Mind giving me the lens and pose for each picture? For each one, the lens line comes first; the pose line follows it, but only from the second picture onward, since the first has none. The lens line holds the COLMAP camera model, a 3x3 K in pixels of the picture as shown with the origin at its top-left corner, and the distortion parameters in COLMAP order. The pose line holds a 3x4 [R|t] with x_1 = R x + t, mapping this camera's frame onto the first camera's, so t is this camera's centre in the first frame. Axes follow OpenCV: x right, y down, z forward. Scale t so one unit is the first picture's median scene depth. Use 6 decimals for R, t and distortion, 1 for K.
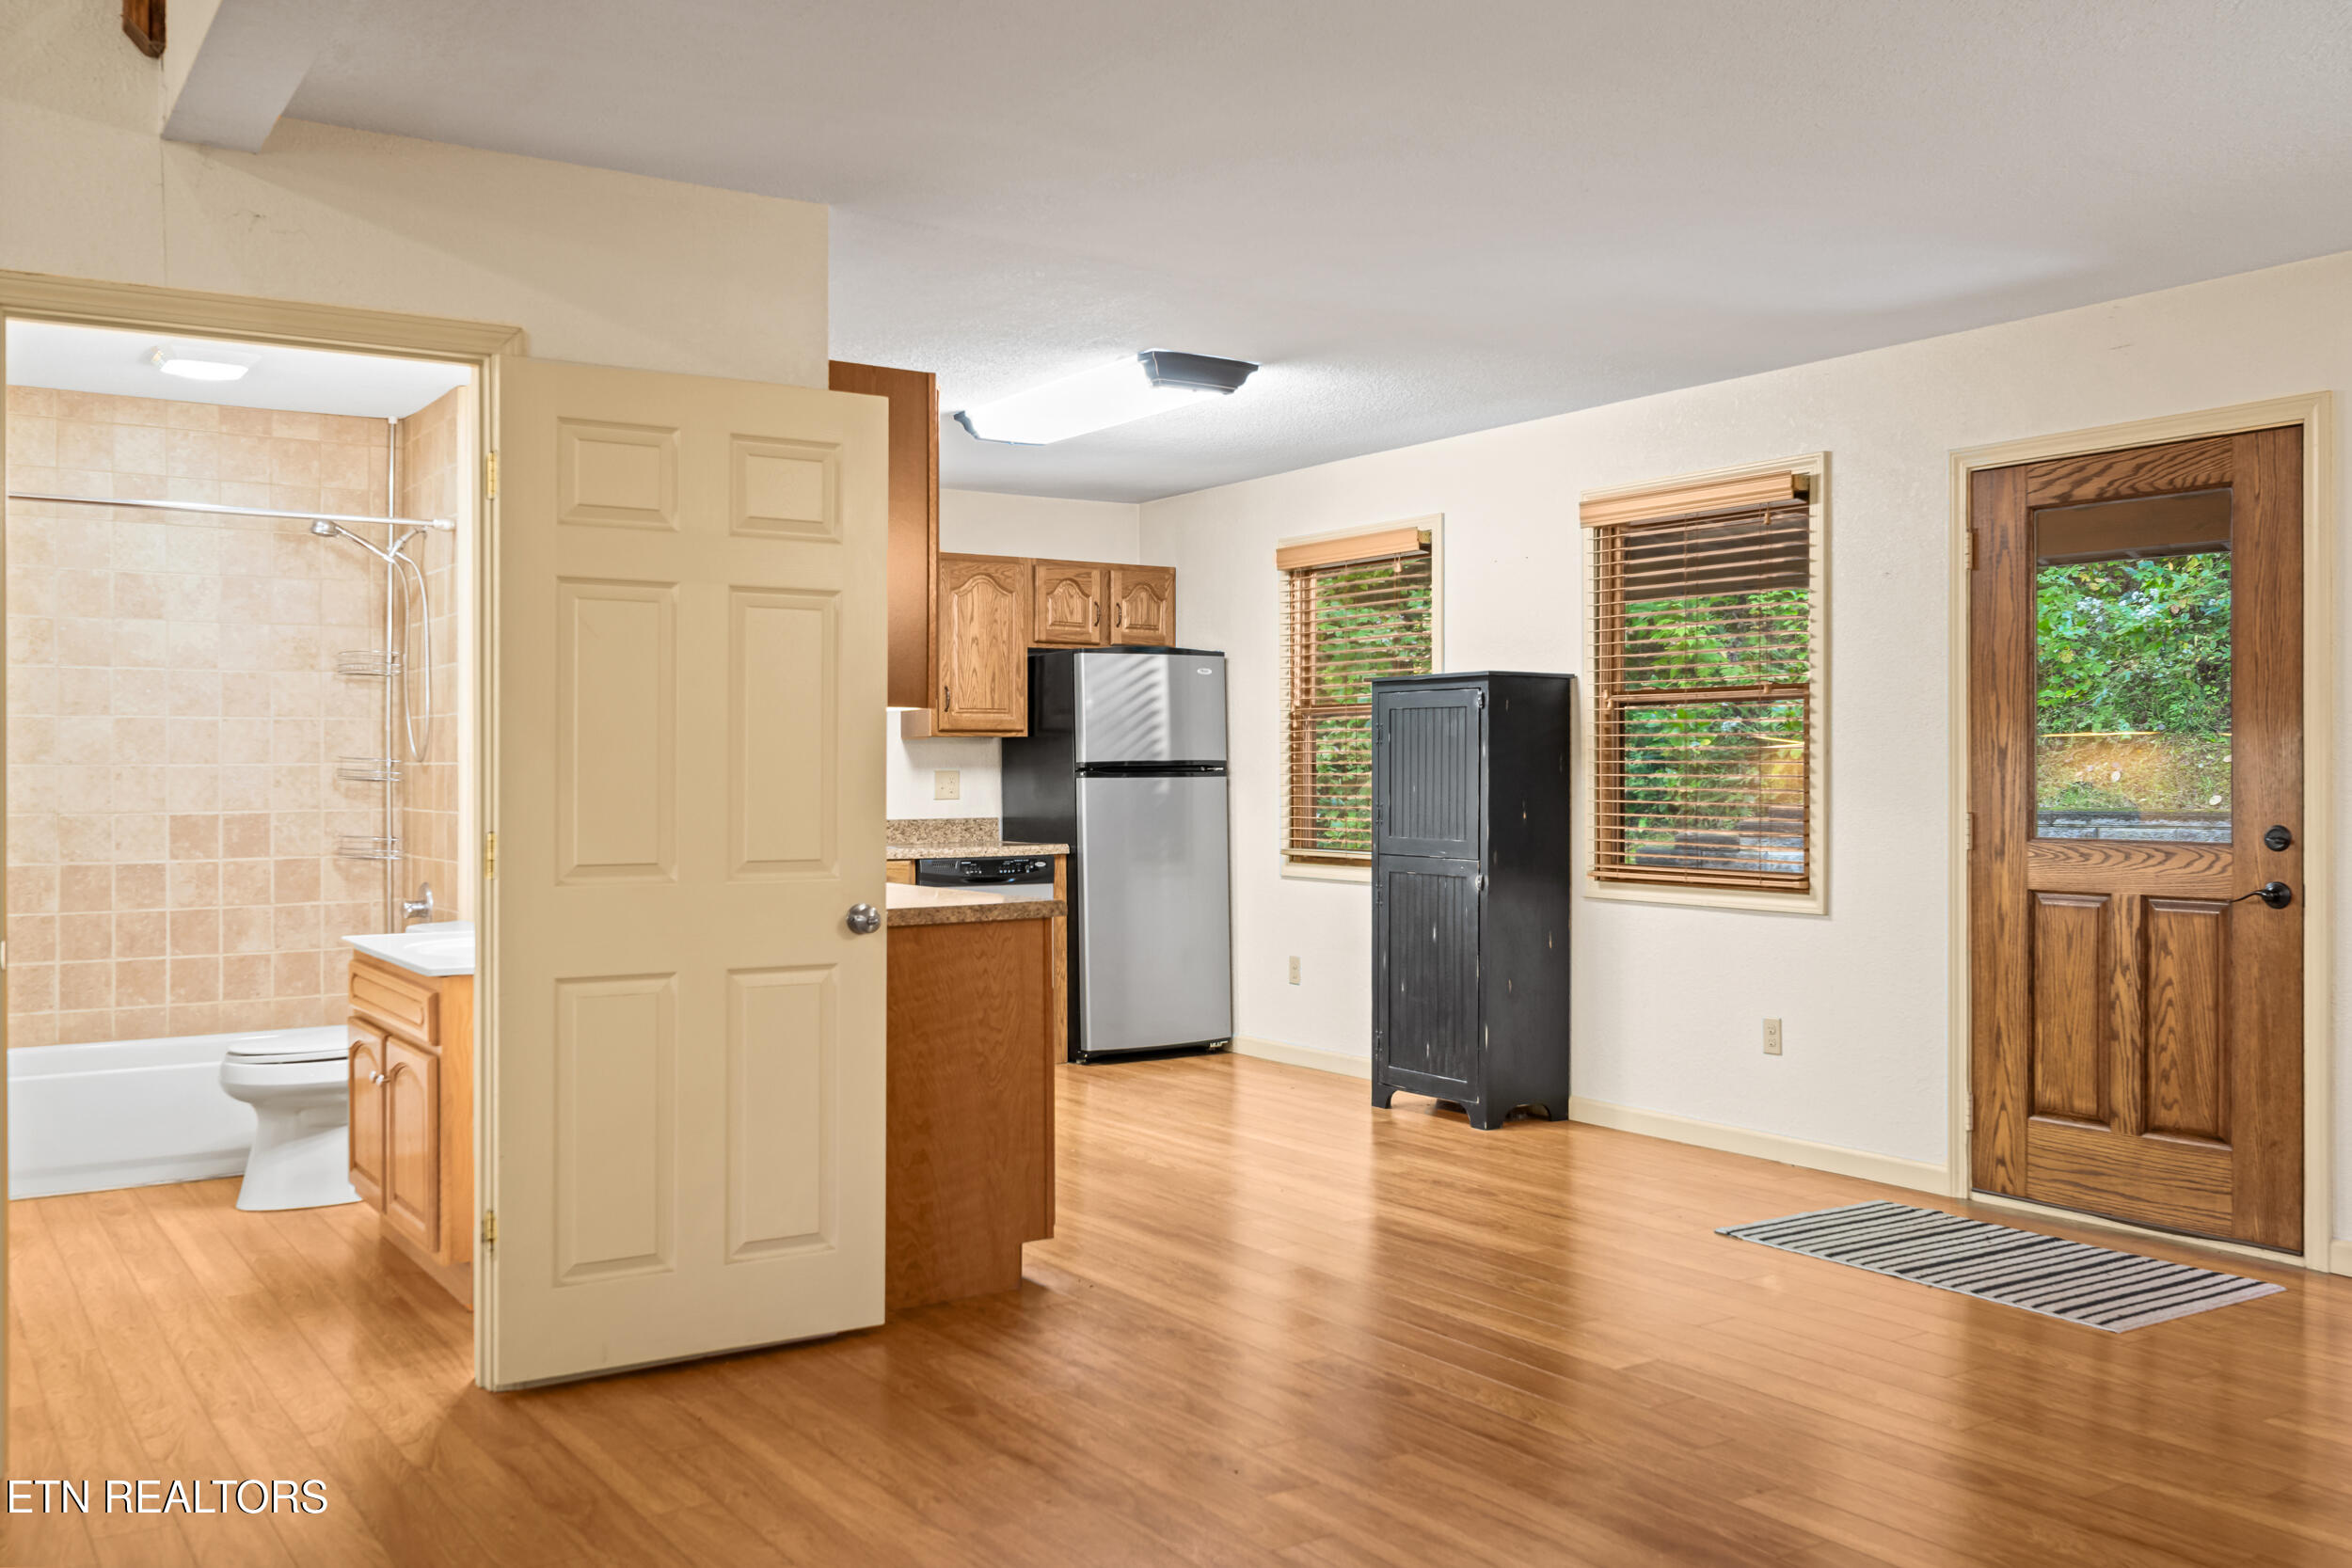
lens RADIAL K [[2032.1, 0, 1174.3], [0, 2032.1, 778.2], [0, 0, 1]] dist [0.009681, 0.004570]
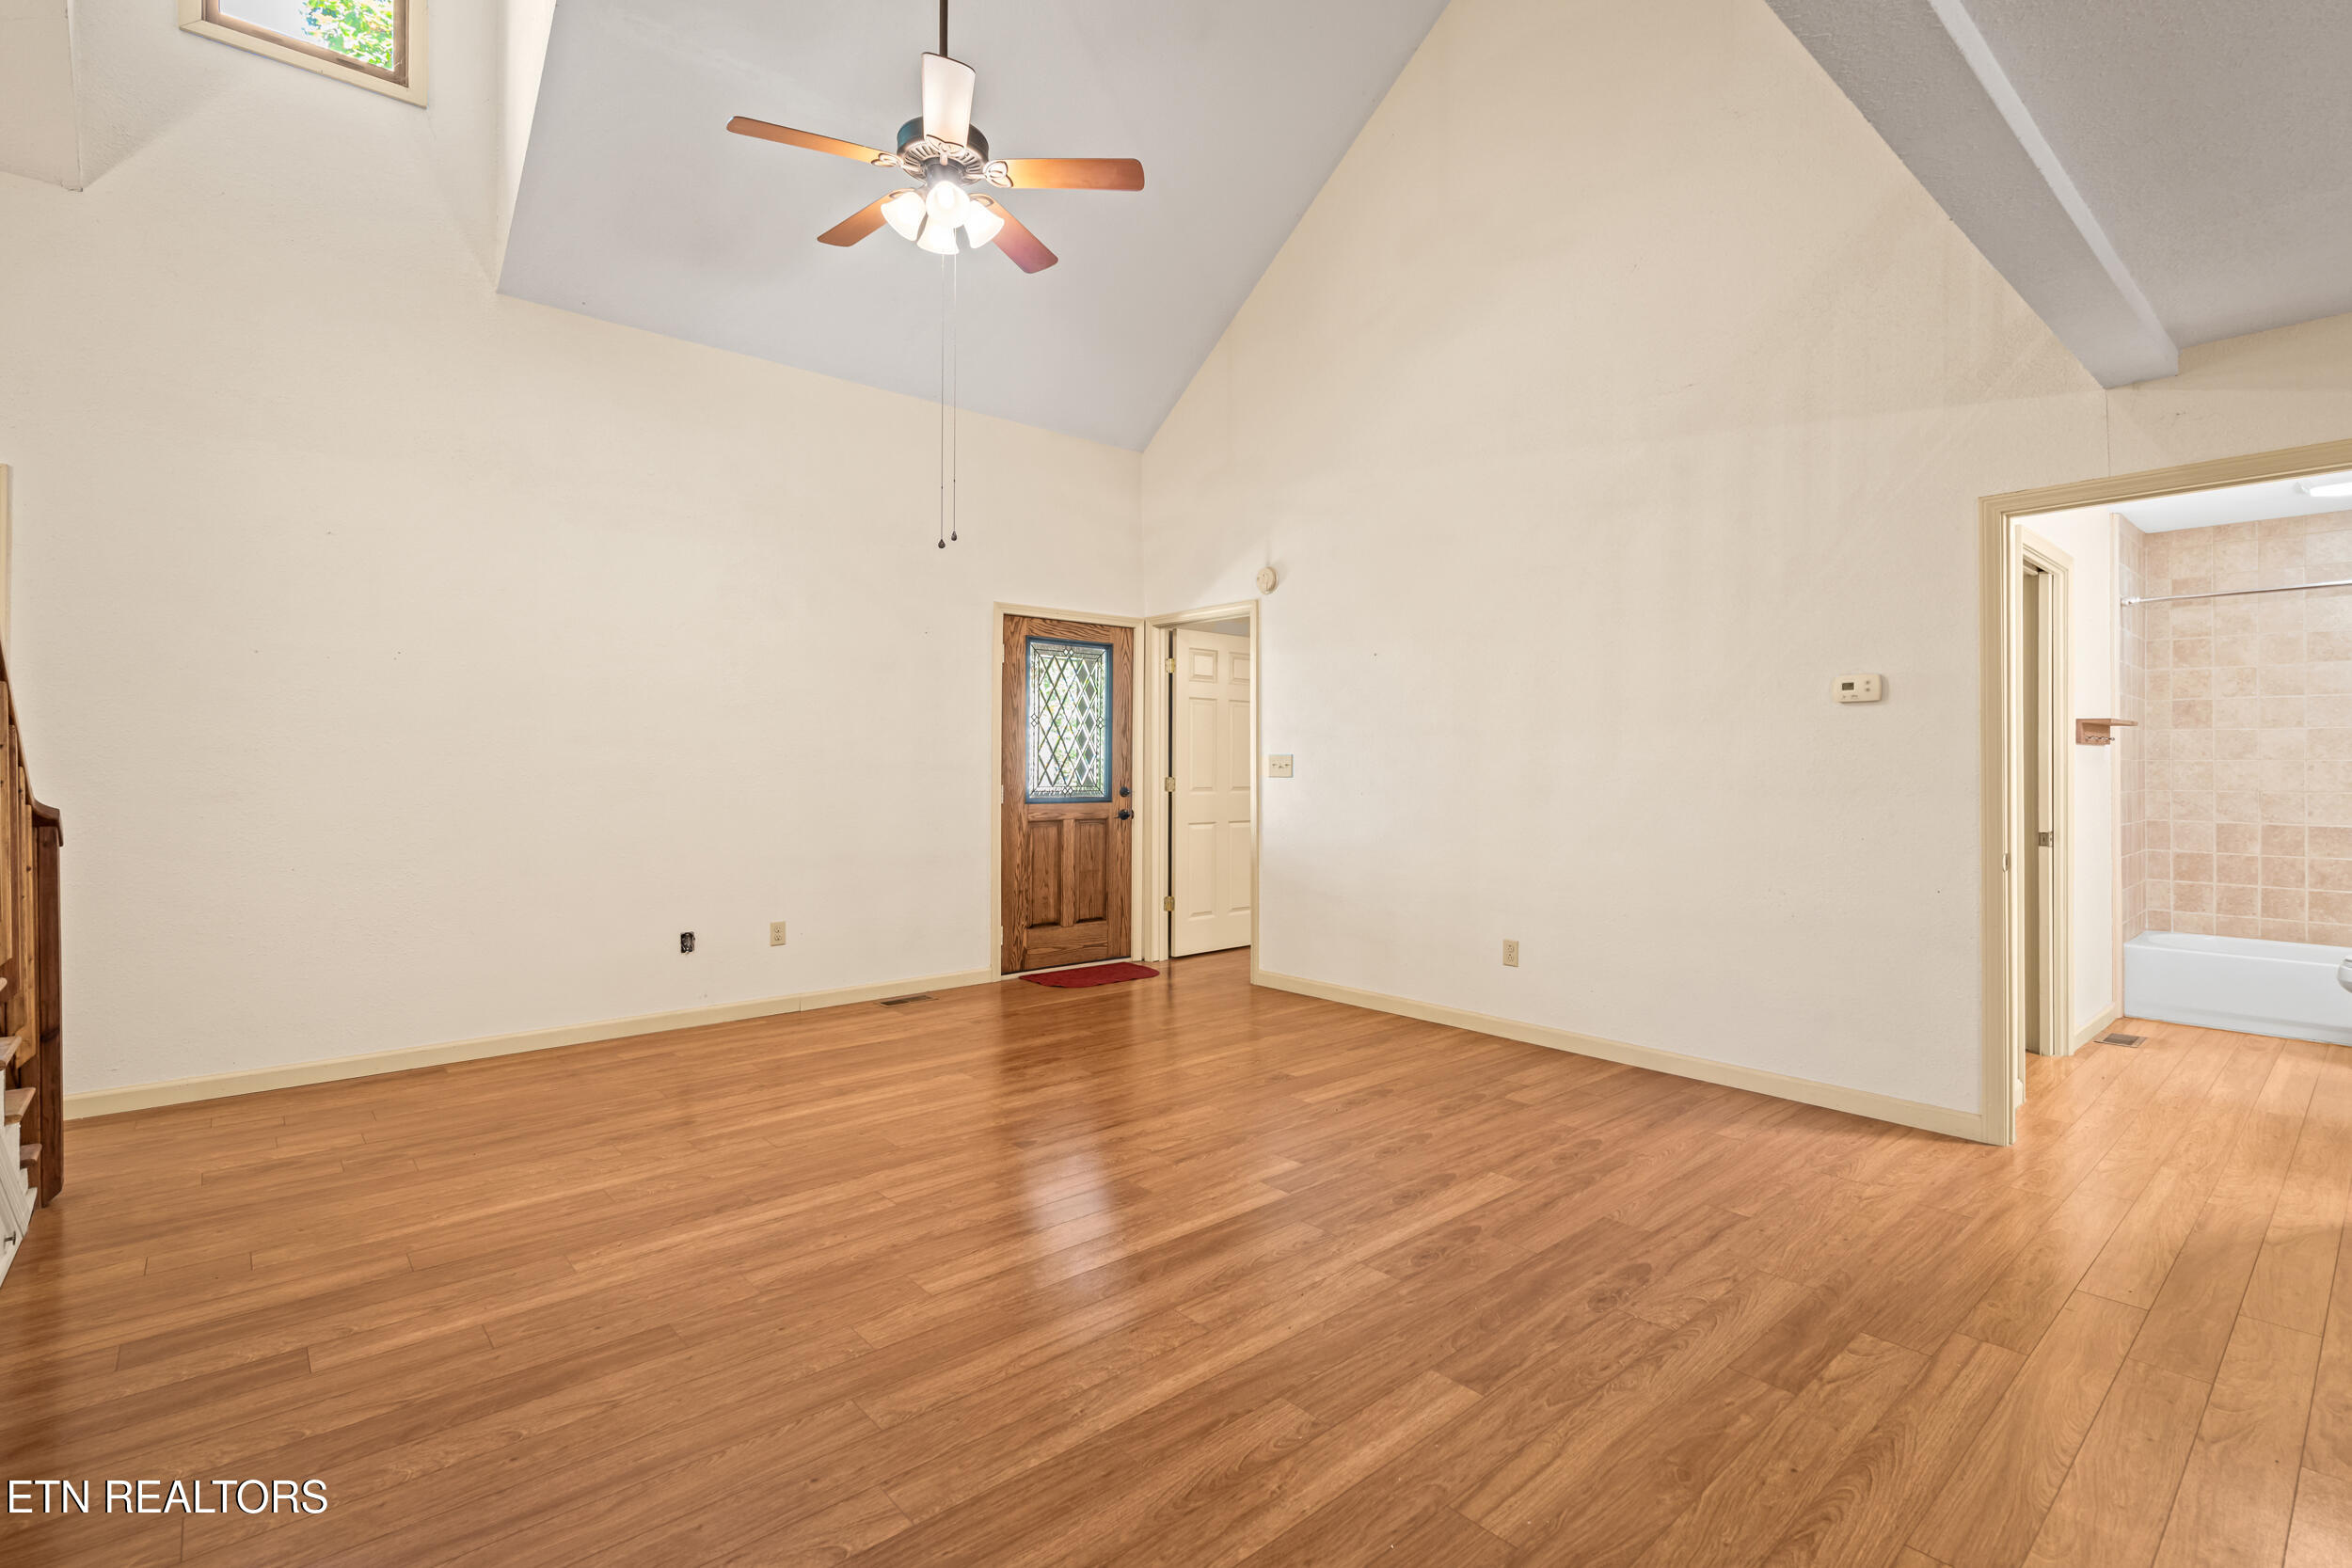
lens RADIAL K [[1055.4, 0, 1174.3], [0, 1055.4, 776.4], [0, 0, 1]] dist [-0.000403, 0.000097]
pose [[0.124482, 0.009224, -0.992179, 0.152045], [-0.001494, 0.999957, 0.009109, -0.000400], [0.992221, 0.000349, 0.124490, 0.071635]]
